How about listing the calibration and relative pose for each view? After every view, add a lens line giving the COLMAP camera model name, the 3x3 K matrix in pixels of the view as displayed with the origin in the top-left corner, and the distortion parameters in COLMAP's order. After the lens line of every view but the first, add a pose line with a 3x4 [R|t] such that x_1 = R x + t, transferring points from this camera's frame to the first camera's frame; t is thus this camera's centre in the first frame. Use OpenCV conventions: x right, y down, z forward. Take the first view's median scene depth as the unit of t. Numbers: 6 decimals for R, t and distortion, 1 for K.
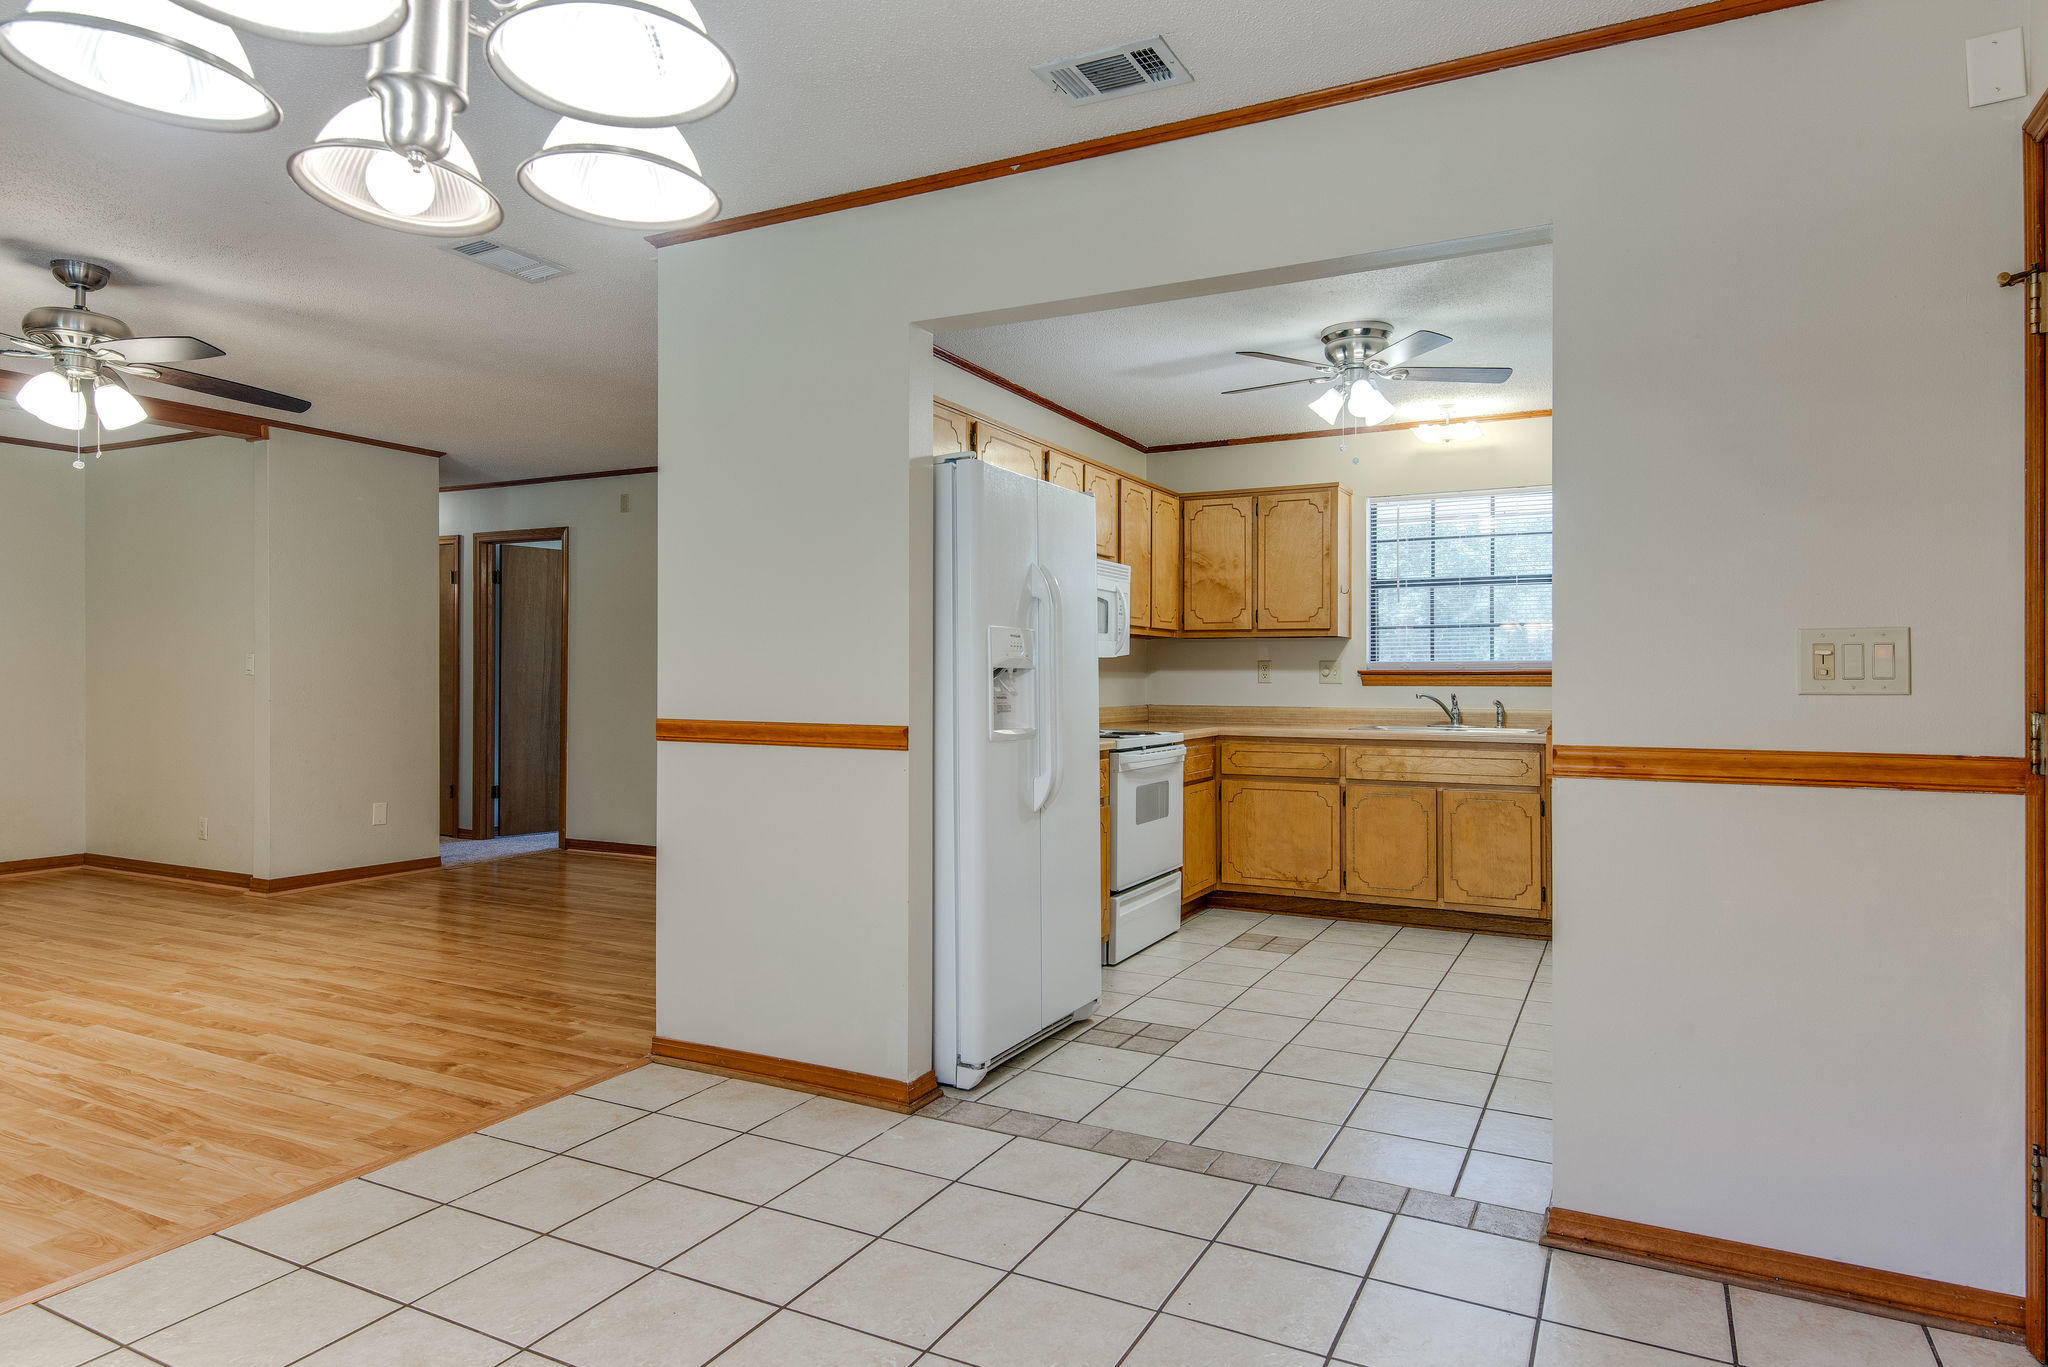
lens RADIAL K [[1191.7, 0, 1026.4], [0, 1191.7, 665.8], [0, 0, 1]] dist [0.013977, -0.001158]
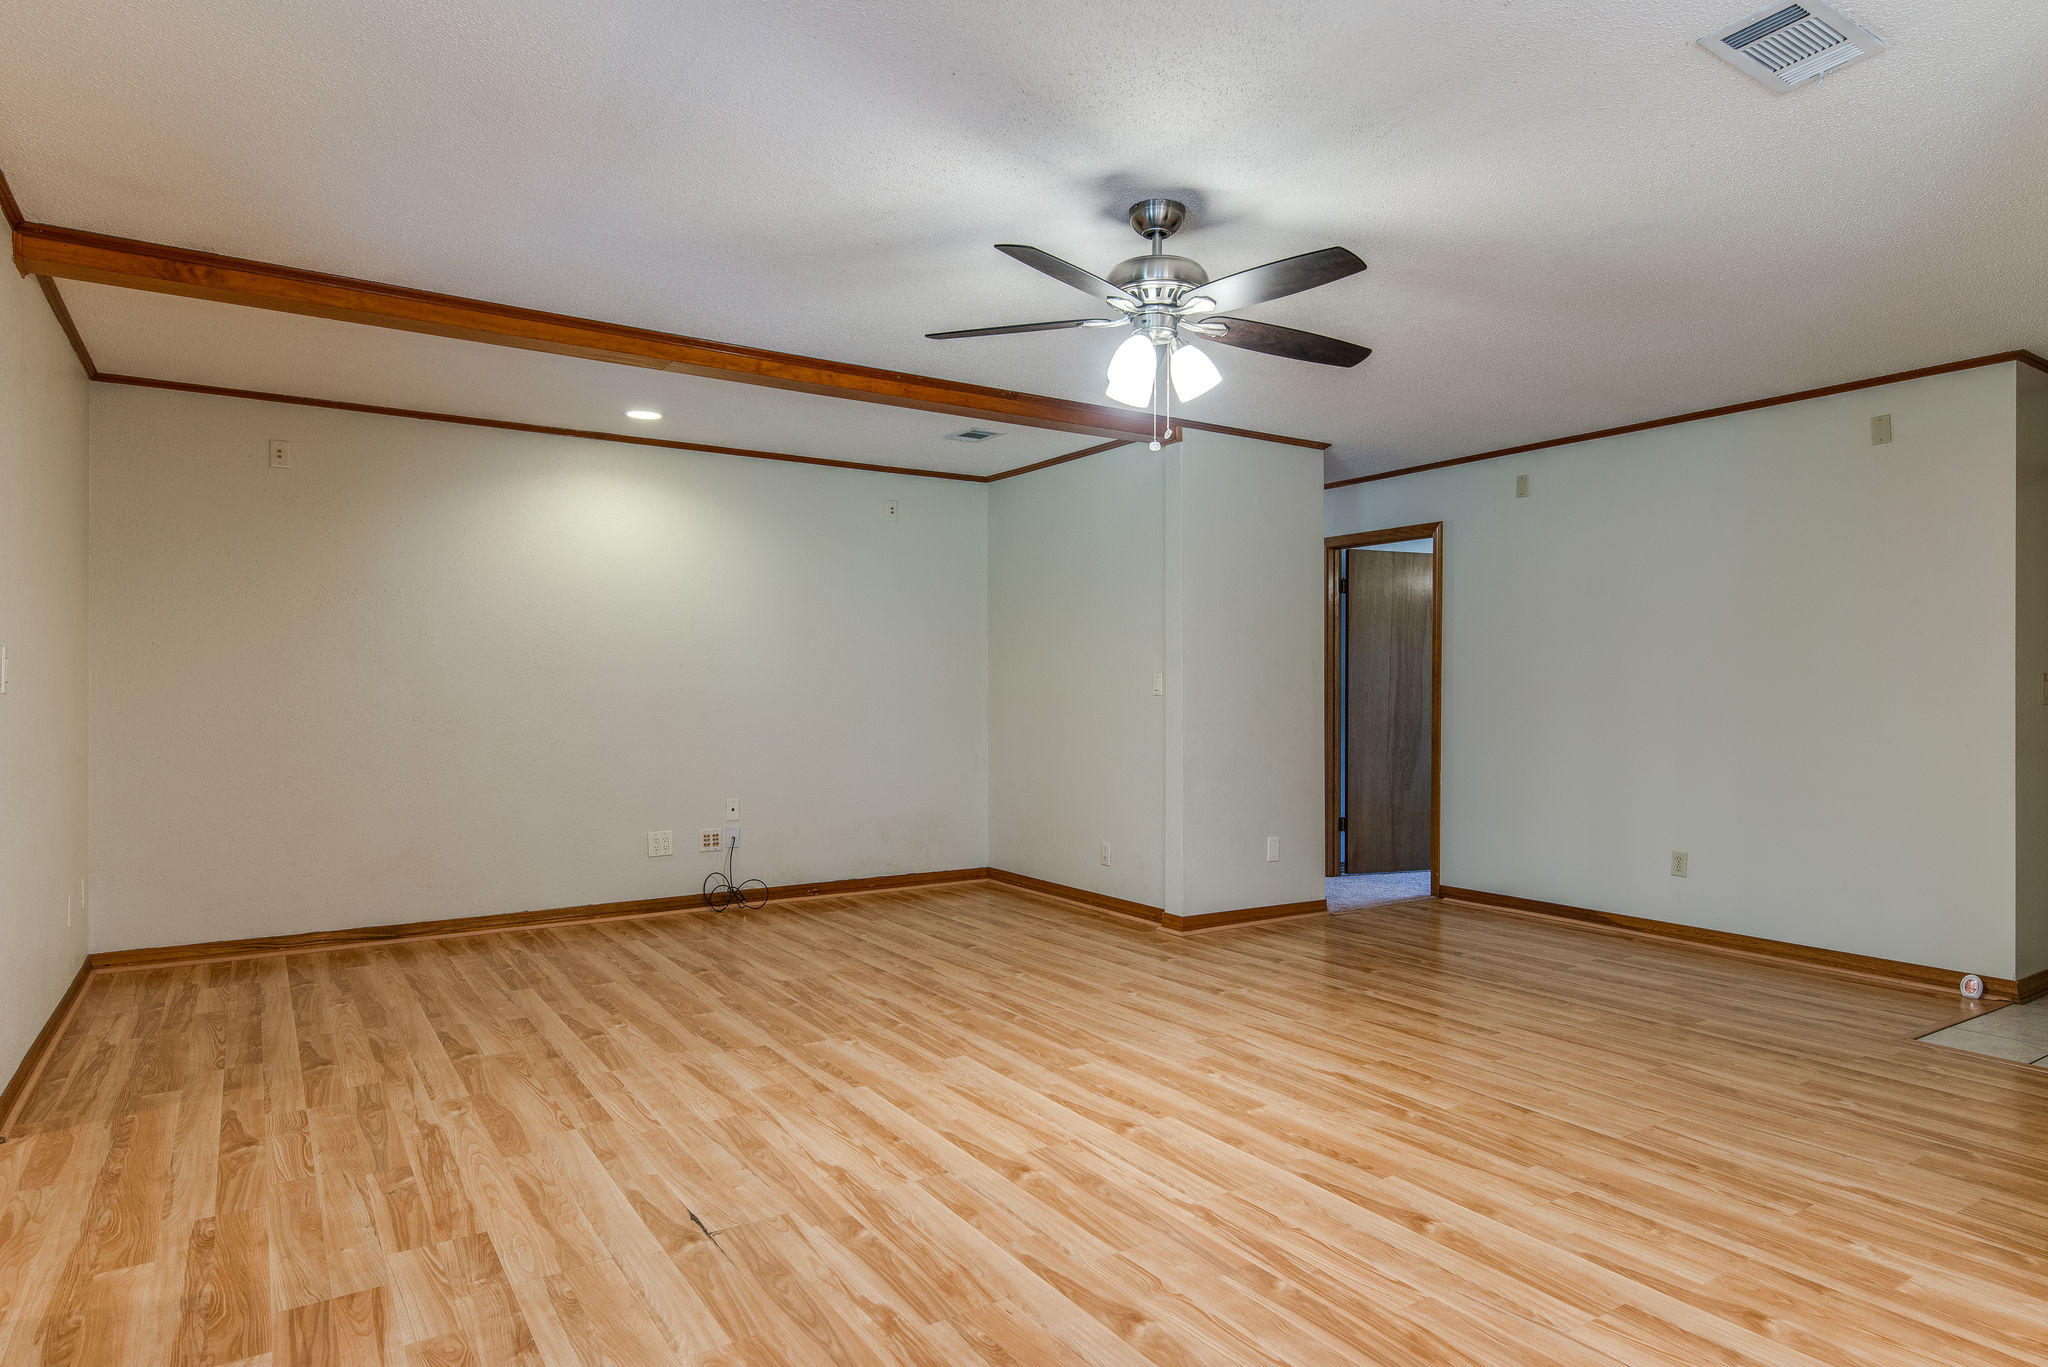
lens RADIAL K [[1164.4, 0, 1035.2], [0, 1164.4, 680.7], [0, 0, 1]] dist [0.006566, 0.000305]
pose [[0.874794, -0.007496, -0.484437, -0.356087], [0.006751, 0.999972, -0.003282, -0.001921], [0.484448, -0.000399, 0.874820, 0.190892]]
